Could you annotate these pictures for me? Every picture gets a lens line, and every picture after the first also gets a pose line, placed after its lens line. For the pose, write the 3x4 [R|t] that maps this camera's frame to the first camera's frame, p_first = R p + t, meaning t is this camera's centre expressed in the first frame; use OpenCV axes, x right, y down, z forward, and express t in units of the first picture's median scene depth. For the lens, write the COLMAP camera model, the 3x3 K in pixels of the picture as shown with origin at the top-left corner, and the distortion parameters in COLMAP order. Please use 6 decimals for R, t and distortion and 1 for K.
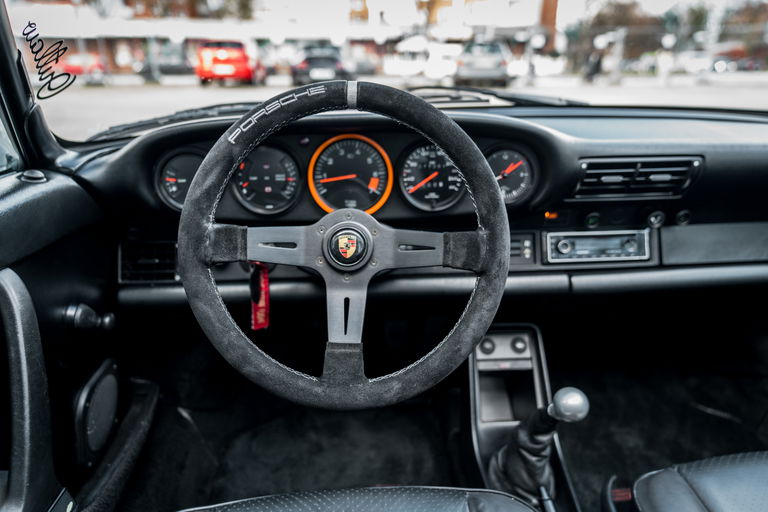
lens RADIAL K [[513.5, 0, 392.0], [0, 513.5, 255.5], [0, 0, 1]] dist [0.008707, 0.001811]
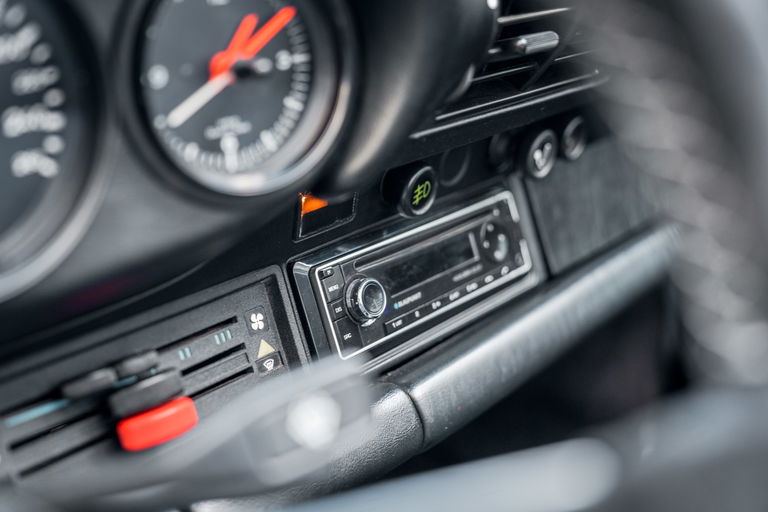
lens RADIAL K [[1095.4, 0, 383.4], [0, 1095.4, 255.9], [0, 0, 1]] dist [0.014004, 0.000000]
pose [[0.667237, -0.232195, 0.707729, -0.098063], [0.232887, 0.967565, 0.097881, -0.108173], [-0.707501, 0.099511, 0.699671, 0.615044]]
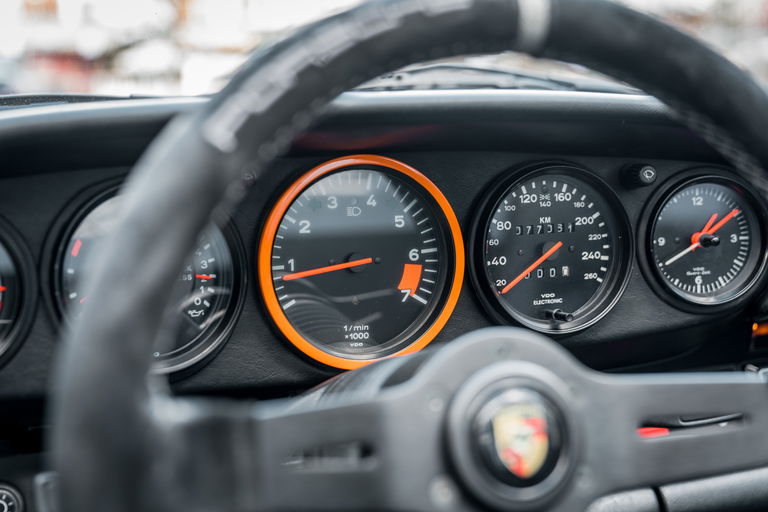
lens RADIAL K [[974.9, 0, 379.4], [0, 974.9, 253.8], [0, 0, 1]] dist [-0.013753, 0.000000]
pose [[0.962645, -0.048596, 0.266368, -0.260325], [0.099212, 0.978650, -0.180004, -0.024913], [-0.251934, 0.199707, 0.946914, 0.288371]]
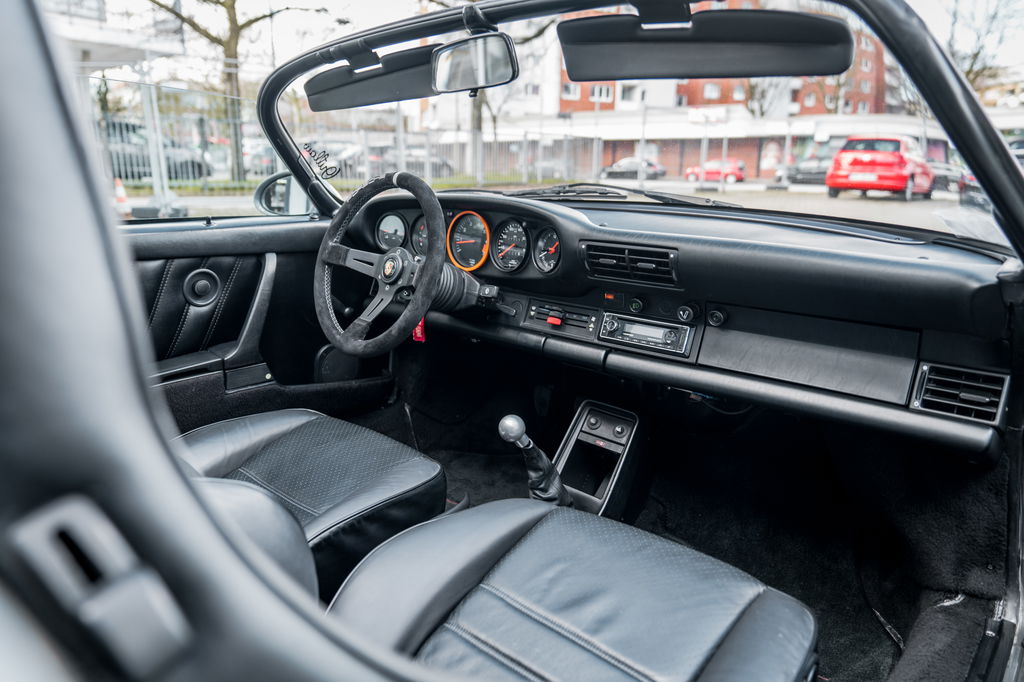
lens RADIAL K [[684.6, 0, 509.7], [0, 684.6, 342.5], [0, 0, 1]] dist [0.008707, 0.001811]
pose [[0.690516, 0.189900, -0.697944, 1.330712], [-0.263850, 0.964563, 0.001401, 0.080592], [0.673477, 0.183185, 0.716151, -0.212632]]
